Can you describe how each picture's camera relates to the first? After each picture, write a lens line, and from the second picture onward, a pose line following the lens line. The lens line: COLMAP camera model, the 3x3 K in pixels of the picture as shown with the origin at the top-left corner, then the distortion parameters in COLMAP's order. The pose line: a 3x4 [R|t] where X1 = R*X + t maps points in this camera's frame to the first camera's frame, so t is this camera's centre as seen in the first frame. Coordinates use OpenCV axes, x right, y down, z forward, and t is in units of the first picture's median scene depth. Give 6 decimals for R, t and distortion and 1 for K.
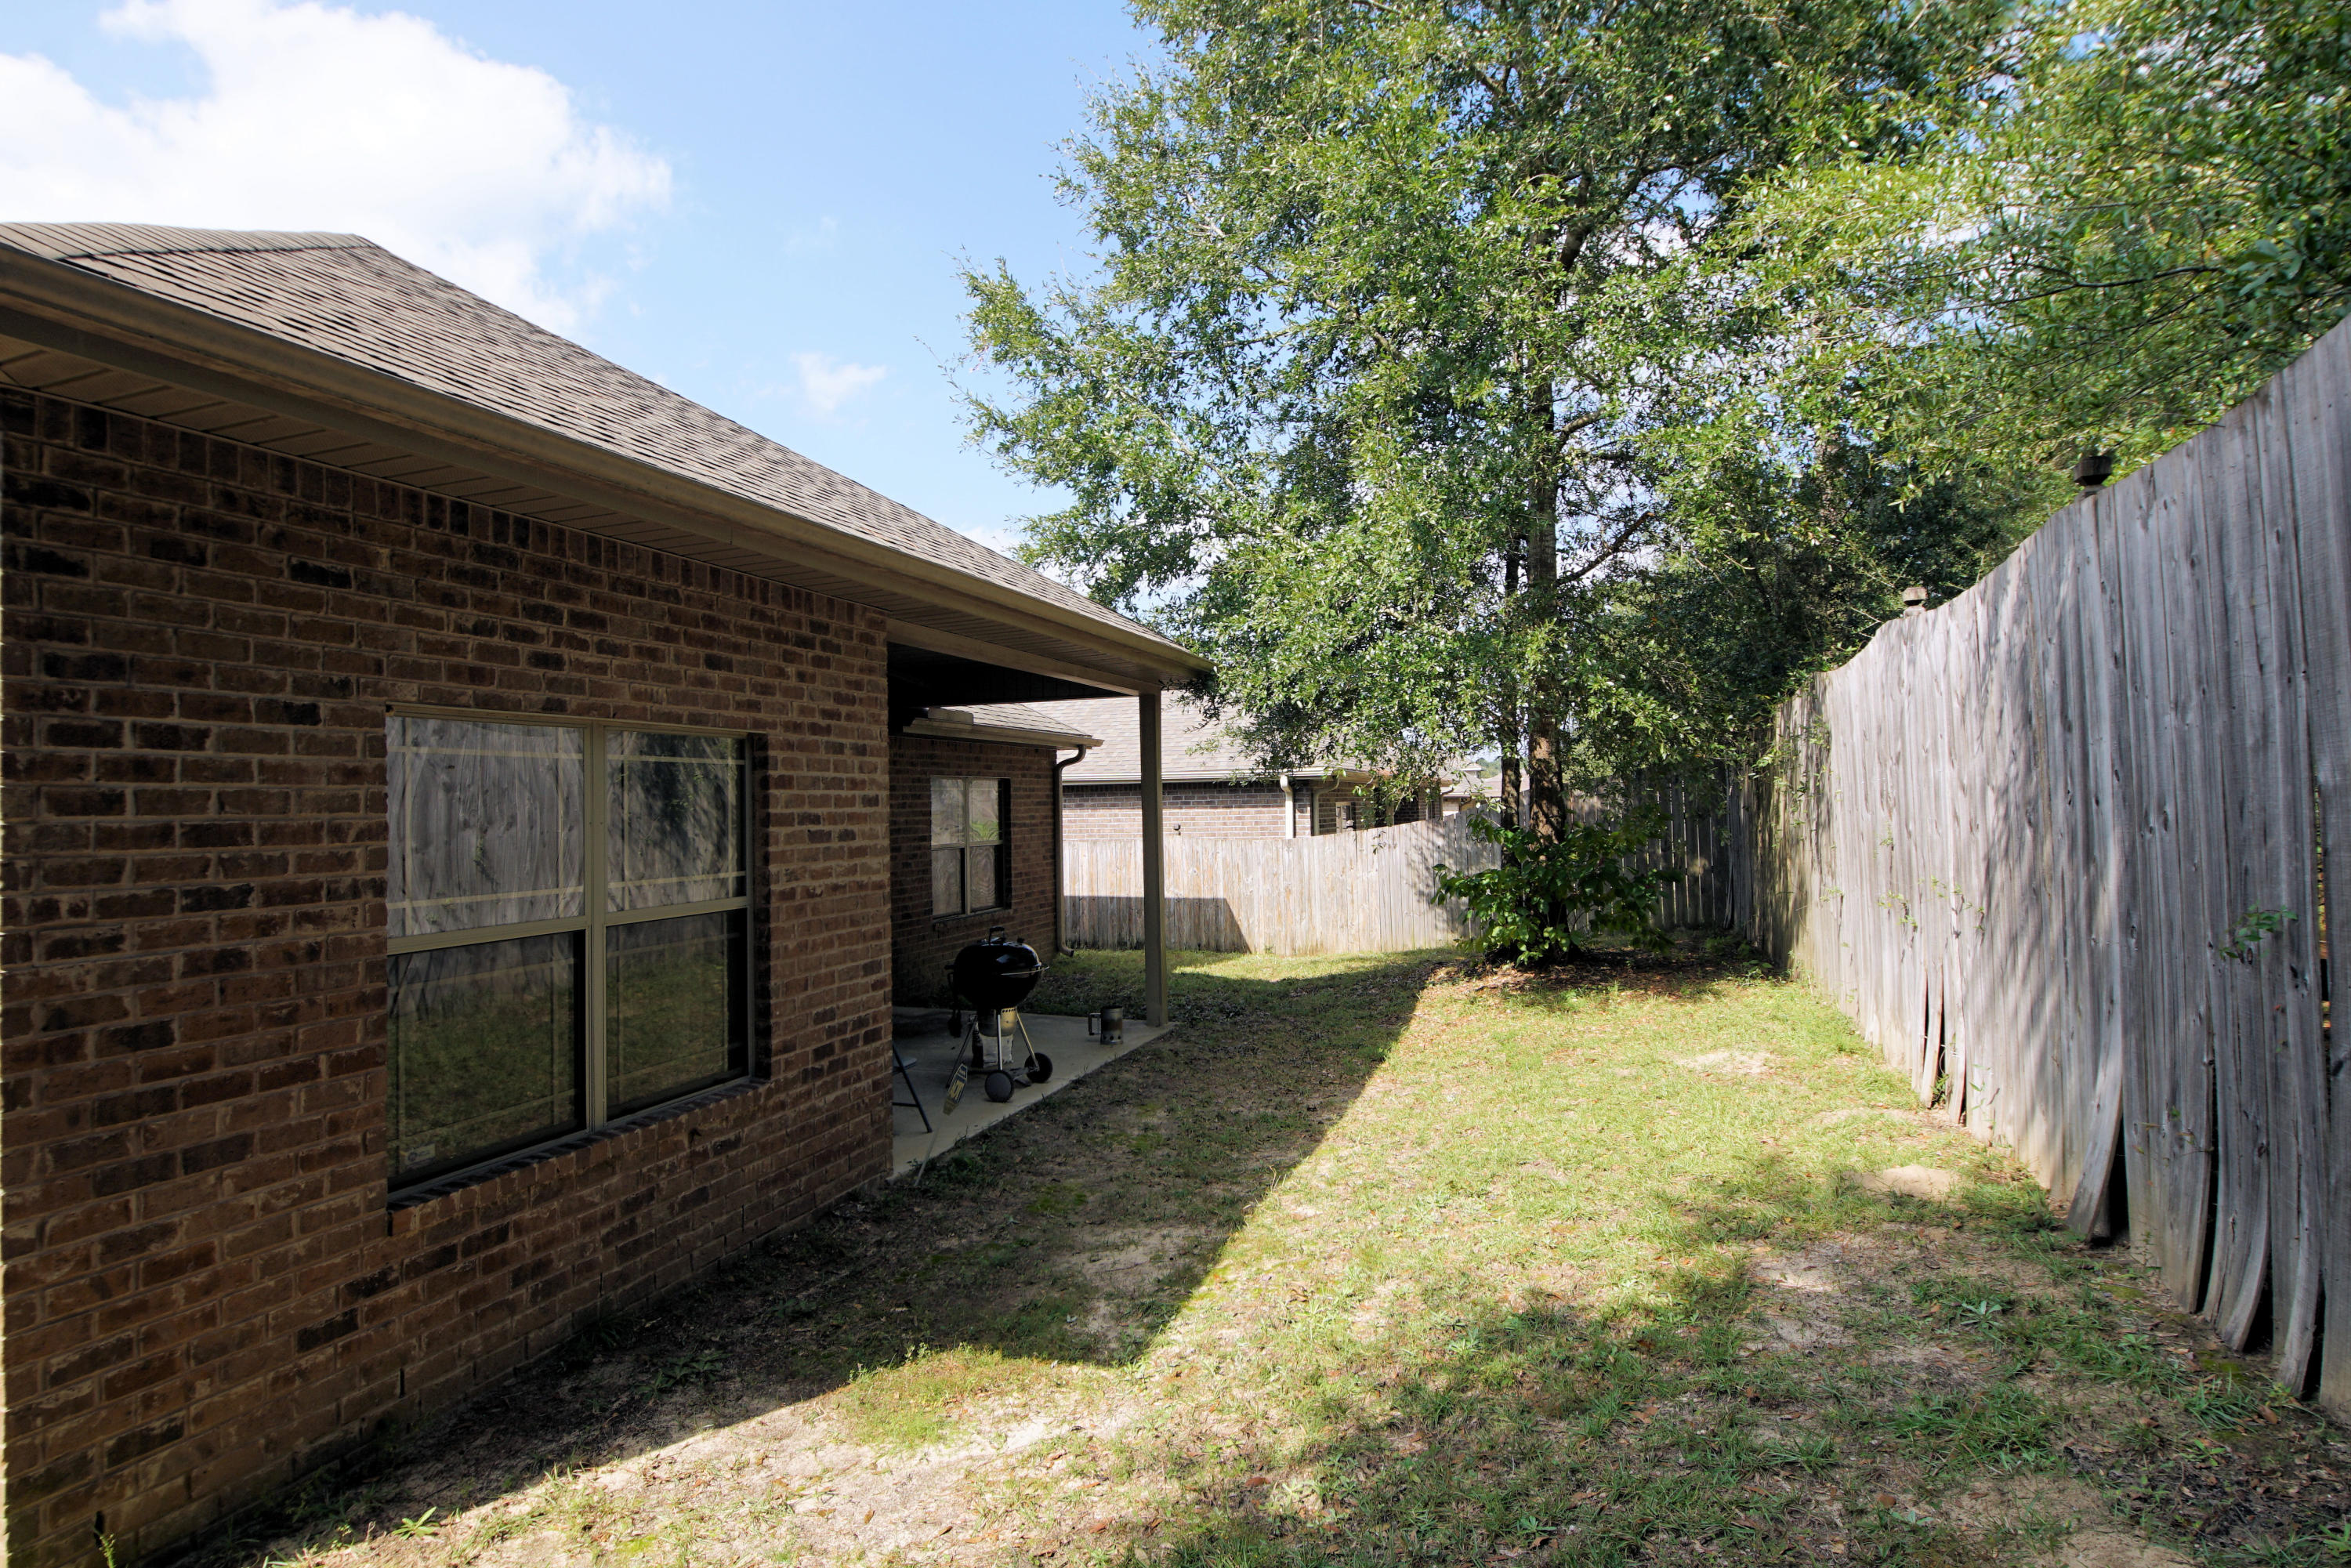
lens RADIAL K [[1258.0, 0, 1156.6], [0, 1258.0, 769.1], [0, 0, 1]] dist [0.035358, -0.031920]
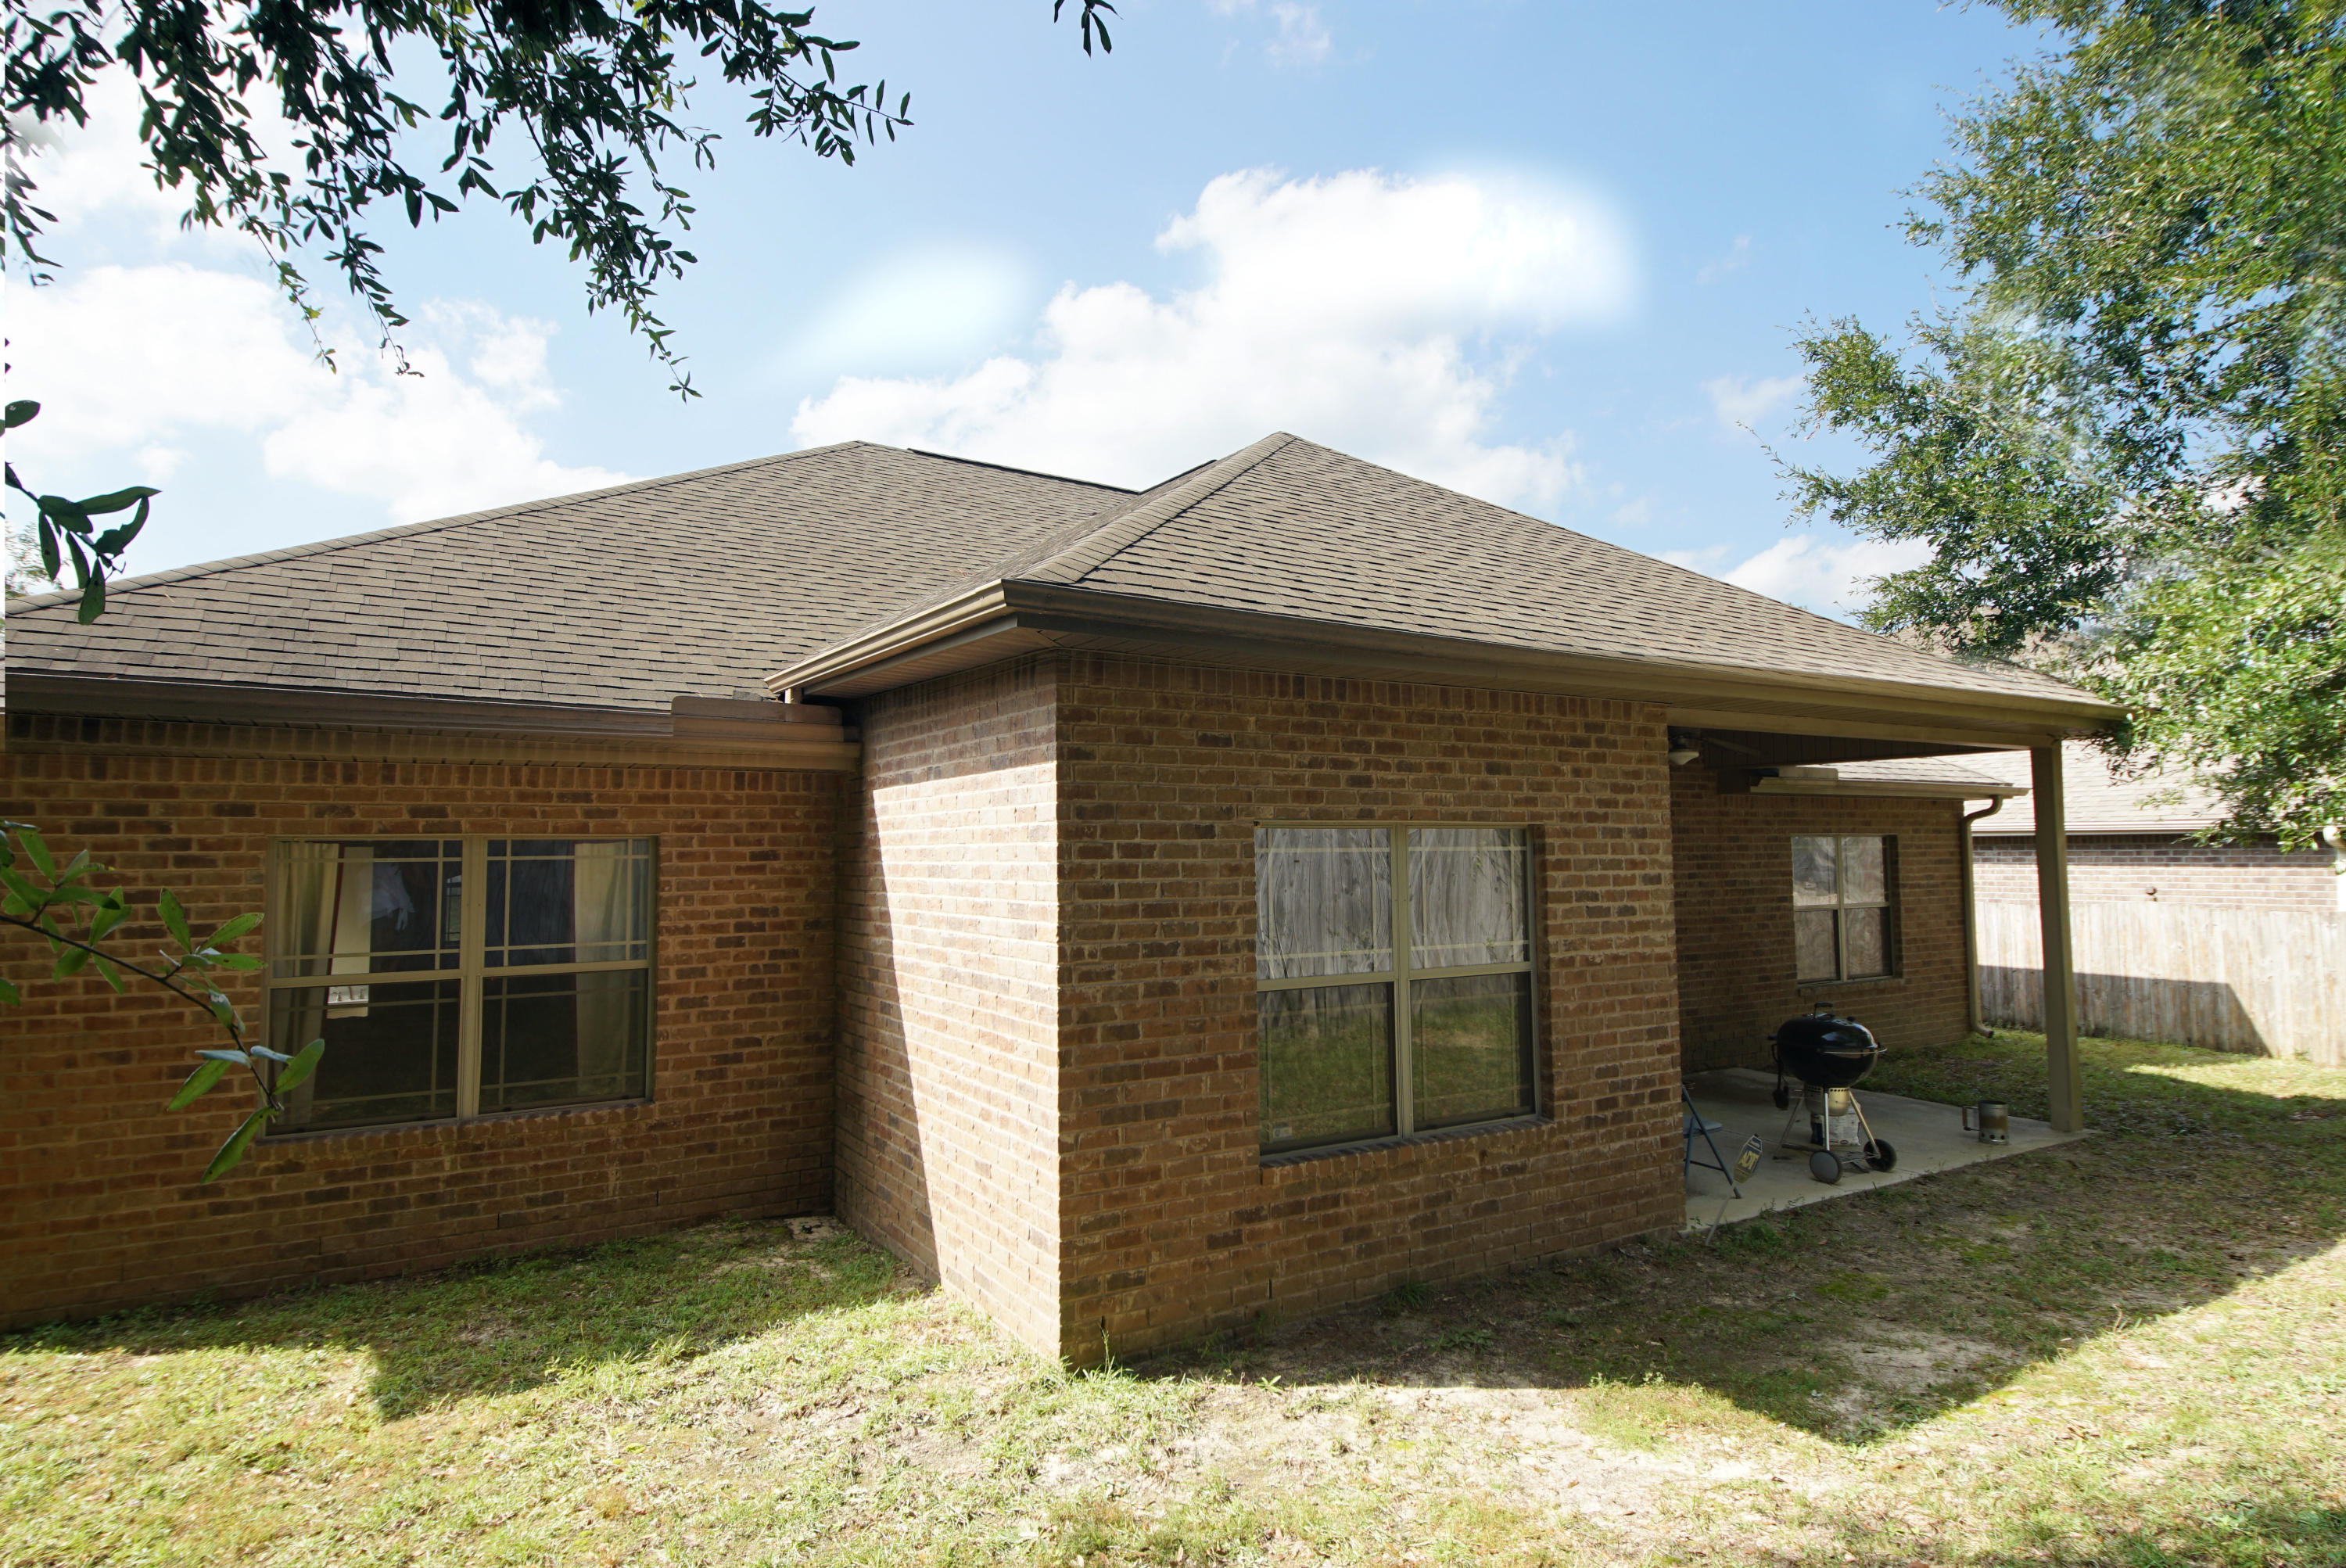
lens RADIAL K [[1255.4, 0, 1154.2], [0, 1255.4, 769.1], [0, 0, 1]] dist [0.035358, -0.031920]
pose [[0.765144, -0.029793, -0.643169, 0.217648], [0.011427, 0.999400, -0.032700, -0.057255], [0.643757, 0.017671, 0.765026, -0.174414]]
